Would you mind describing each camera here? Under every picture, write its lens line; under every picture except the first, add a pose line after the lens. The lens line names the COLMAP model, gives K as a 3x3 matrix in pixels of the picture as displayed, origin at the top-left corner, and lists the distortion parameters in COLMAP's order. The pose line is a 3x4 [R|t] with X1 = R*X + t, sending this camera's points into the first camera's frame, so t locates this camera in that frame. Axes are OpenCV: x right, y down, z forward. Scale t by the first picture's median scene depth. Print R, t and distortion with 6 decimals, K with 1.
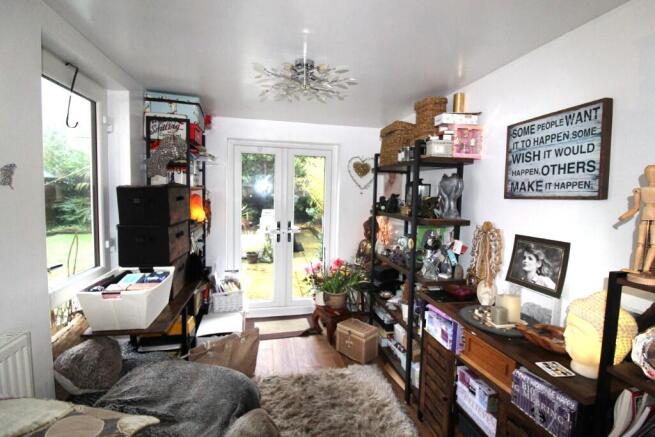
lens RADIAL K [[303.8, 0, 329.5], [0, 303.8, 216.1], [0, 0, 1]] dist [-0.010241, -0.000691]
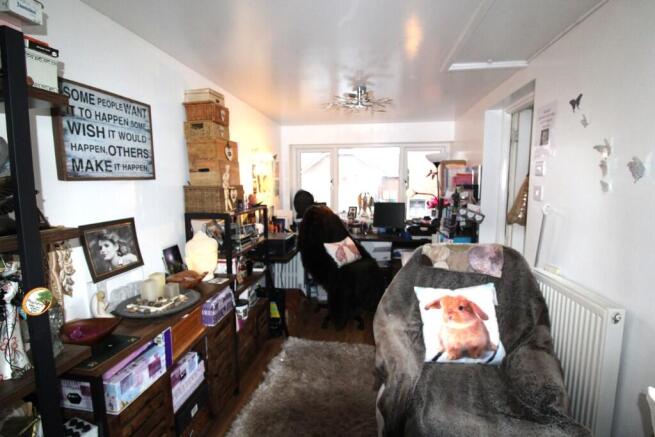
lens RADIAL K [[303.8, 0, 329.5], [0, 303.8, 216.1], [0, 0, 1]] dist [-0.010241, -0.000691]
pose [[-0.933999, -0.060671, 0.352086, -0.294599], [0.007974, 0.981690, 0.190318, -0.120790], [-0.357187, 0.180564, -0.916414, 1.649838]]
